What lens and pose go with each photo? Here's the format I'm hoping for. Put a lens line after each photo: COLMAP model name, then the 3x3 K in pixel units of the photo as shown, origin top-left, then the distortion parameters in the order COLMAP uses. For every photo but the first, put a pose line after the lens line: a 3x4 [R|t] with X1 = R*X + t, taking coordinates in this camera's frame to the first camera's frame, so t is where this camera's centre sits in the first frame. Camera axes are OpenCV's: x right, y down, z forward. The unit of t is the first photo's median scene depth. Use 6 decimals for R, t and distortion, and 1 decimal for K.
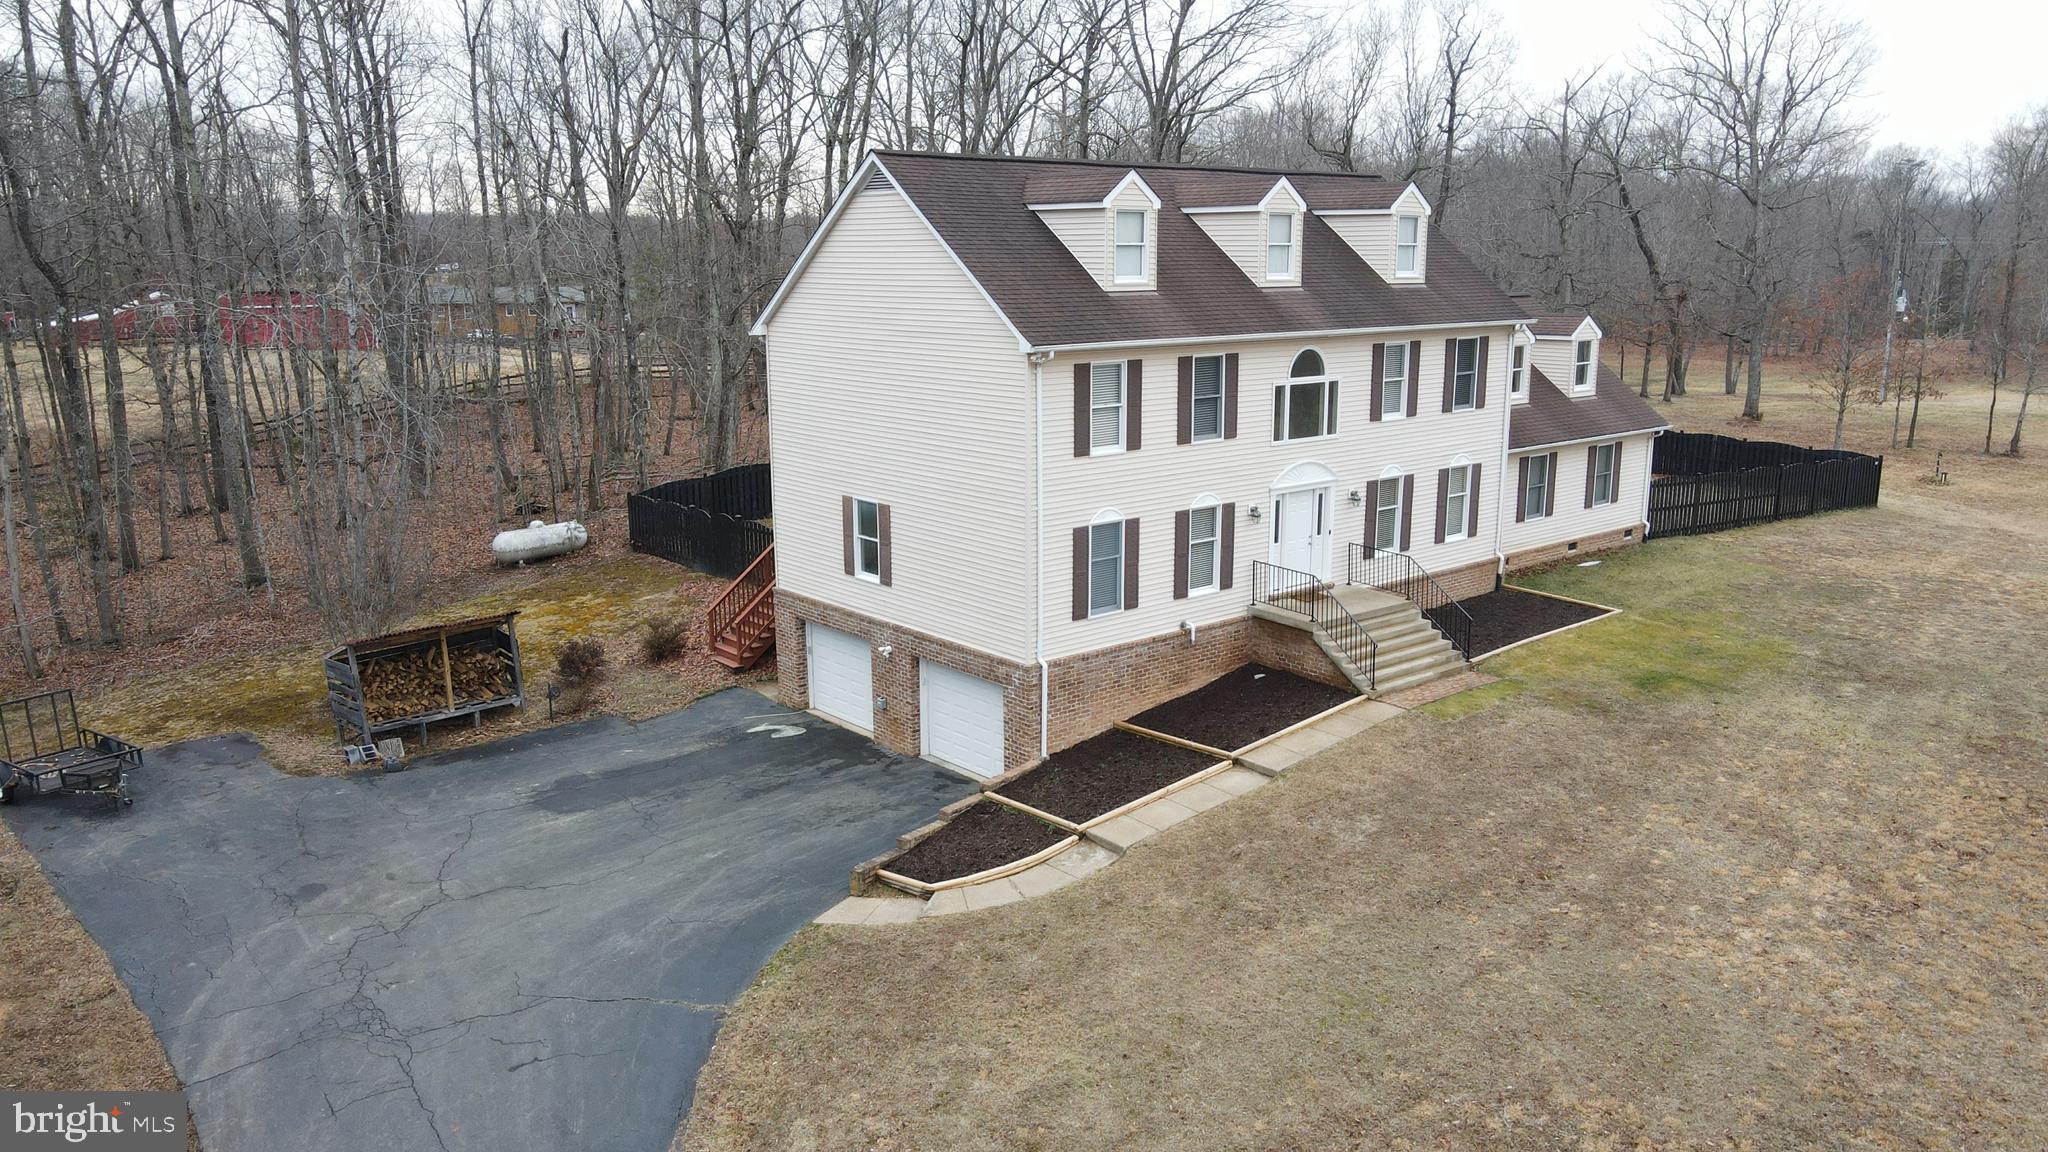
lens RADIAL K [[1518.1, 0, 1027.7], [0, 1518.1, 588.9], [0, 0, 1]] dist [-0.001638, 0.036155]
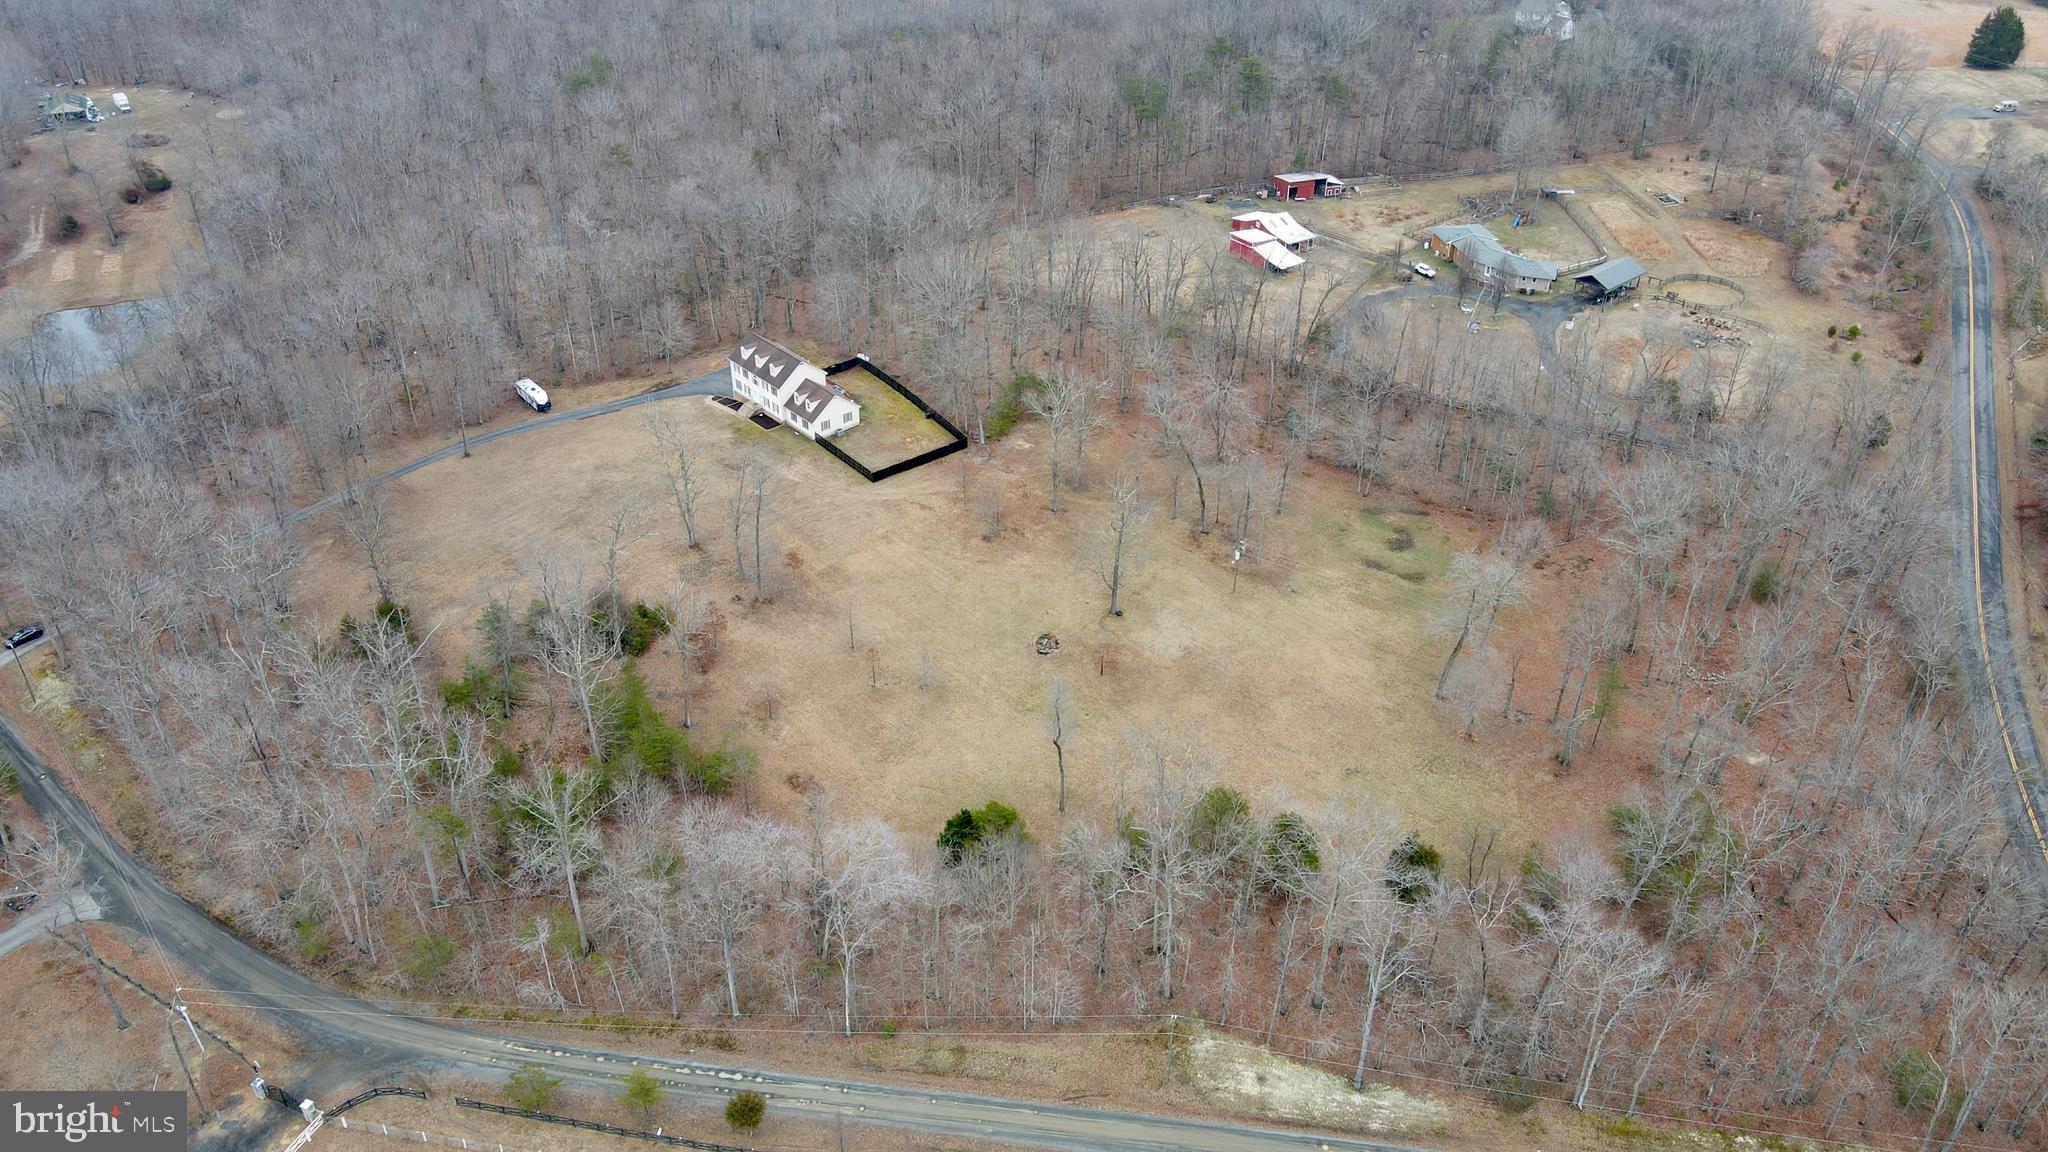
lens RADIAL K [[1518.1, 0, 1031.7], [0, 1518.1, 586.5], [0, 0, 1]] dist [-0.001638, 0.036155]
pose [[0.012945, 0.558394, -0.829475, 7.840720], [-0.217572, 0.811242, 0.542724, -4.111689], [0.975958, 0.173445, 0.131992, 1.643289]]
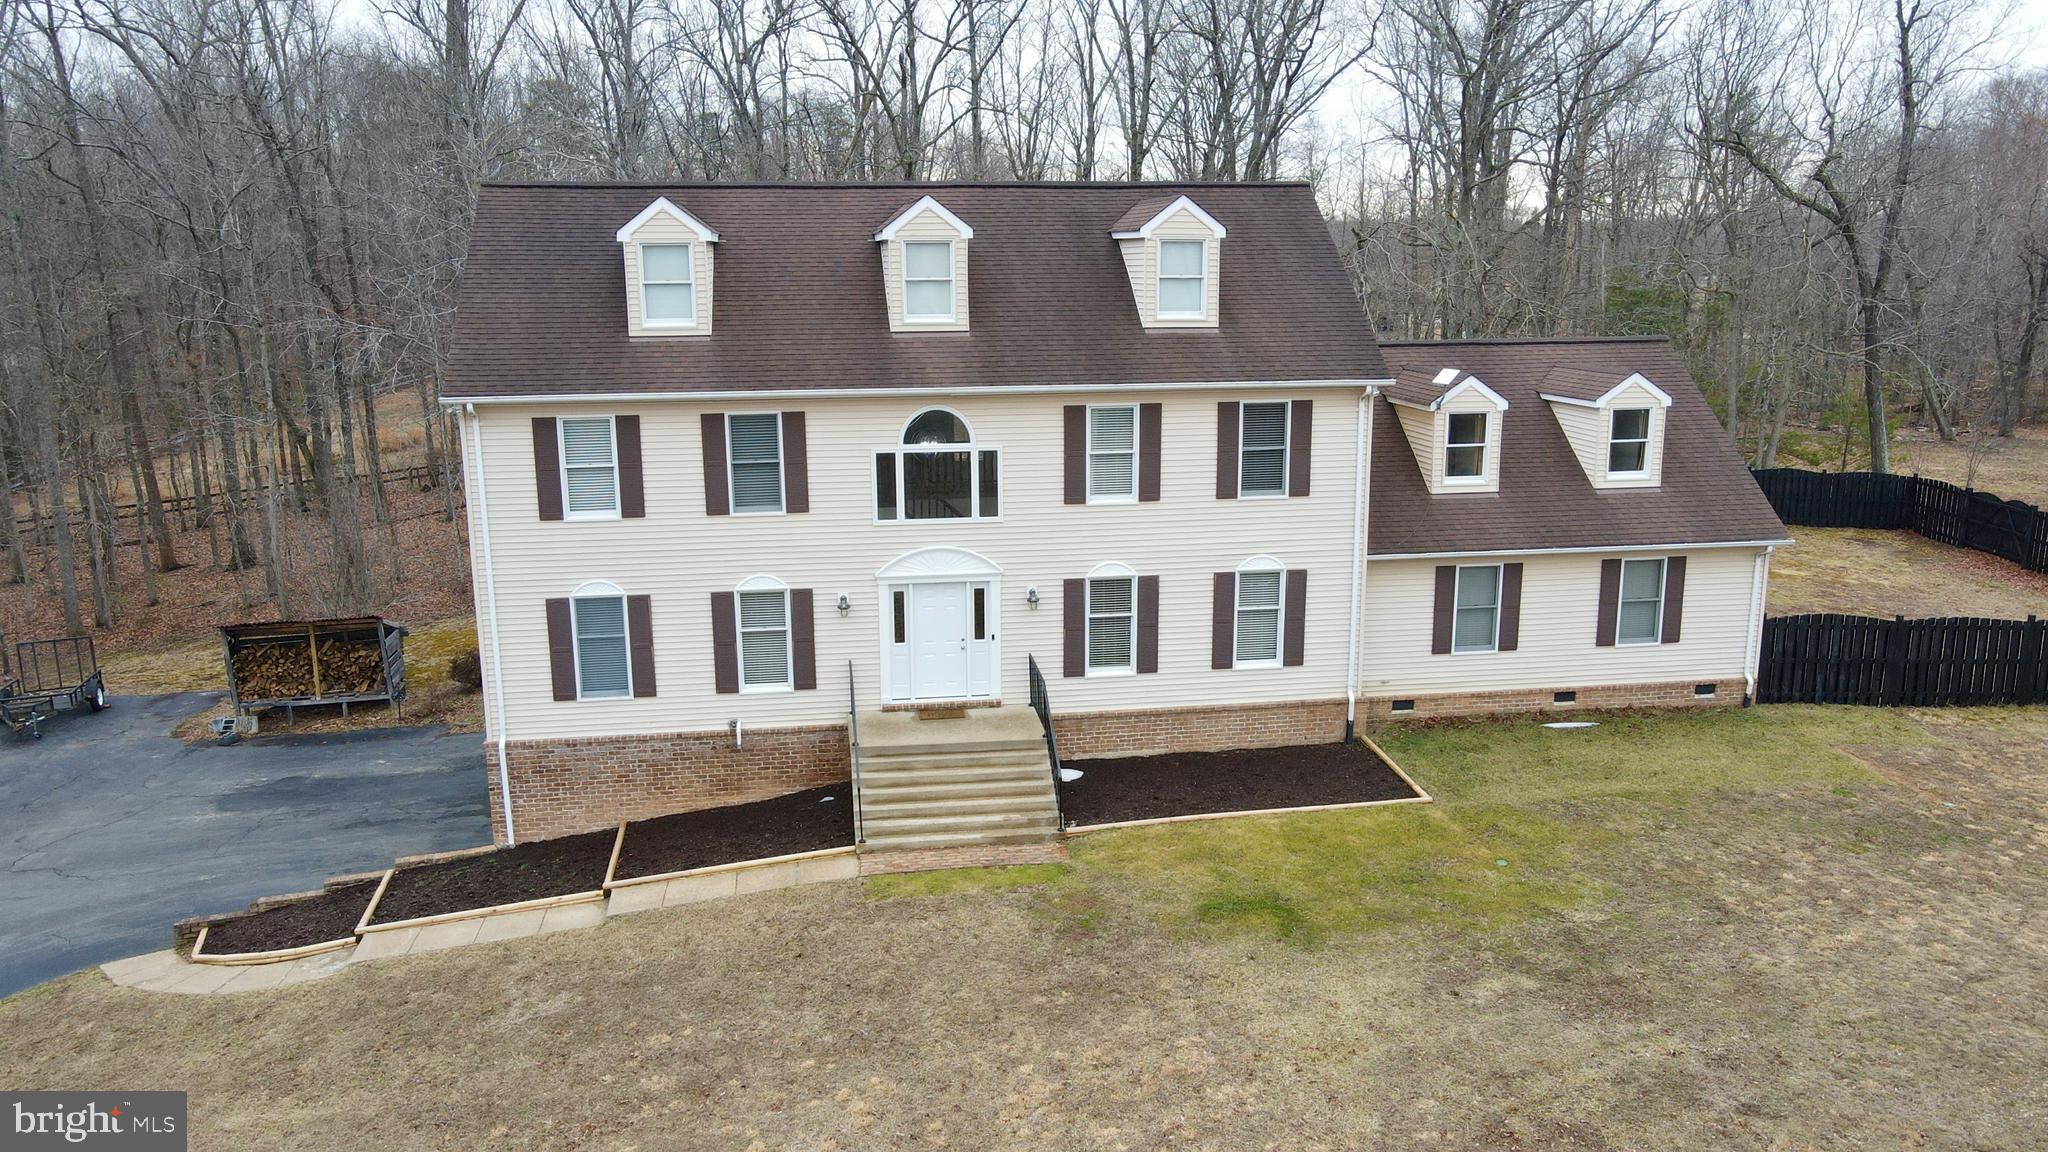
lens RADIAL K [[1518.1, 0, 1024.0], [0, 1518.1, 586.3], [0, 0, 1]] dist [-0.001638, 0.036155]
pose [[0.850580, 0.107395, -0.514763, 0.684454], [-0.109402, 0.993643, 0.026530, -0.095777], [0.514340, 0.033750, 0.856922, 0.350931]]
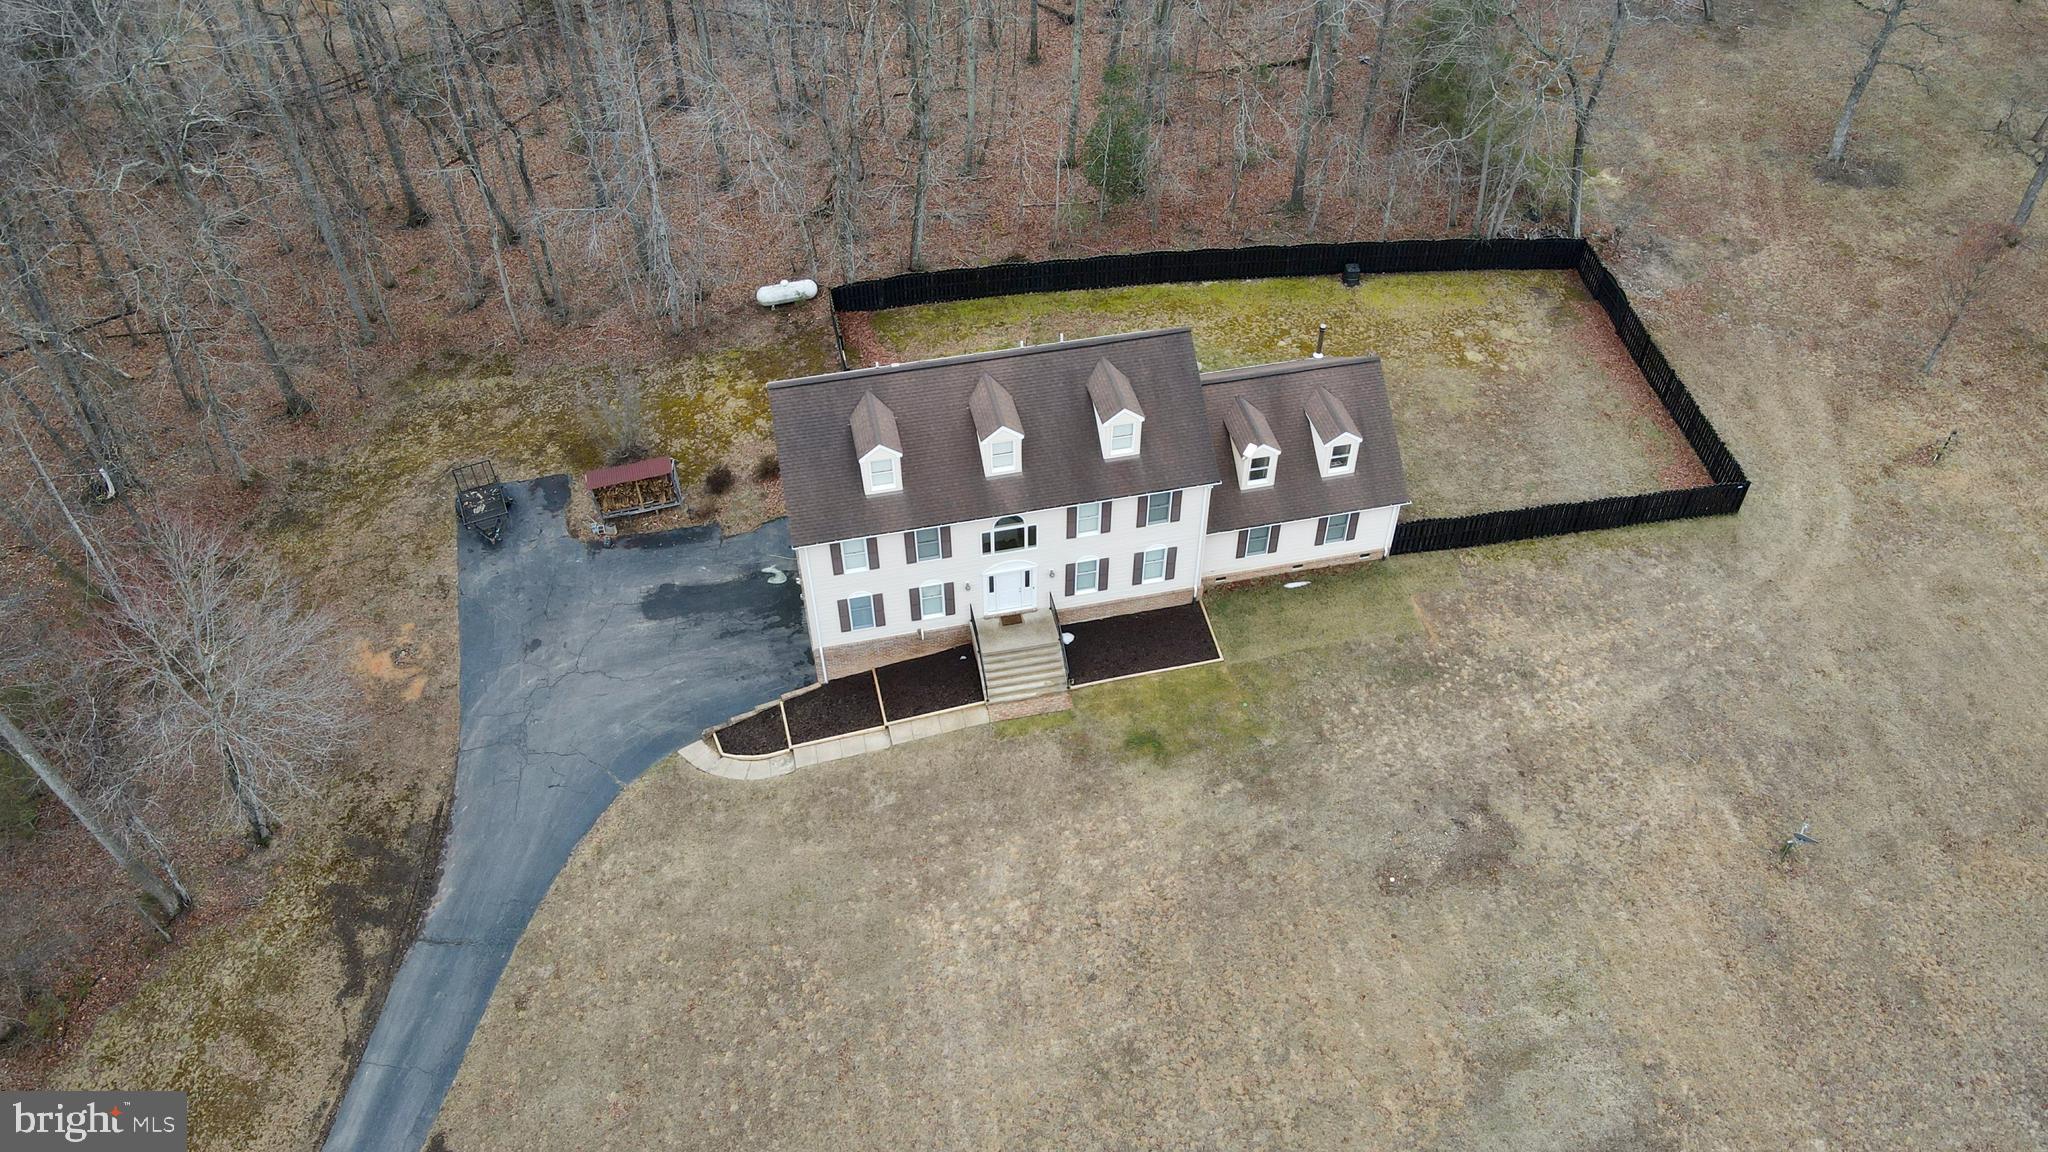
lens RADIAL K [[1518.1, 0, 1027.9], [0, 1518.1, 597.3], [0, 0, 1]] dist [-0.001638, 0.036155]
pose [[0.883638, 0.337274, -0.324699, 0.845165], [-0.100416, 0.813946, 0.572196, -1.139145], [0.457275, -0.473009, 0.753102, -0.370065]]
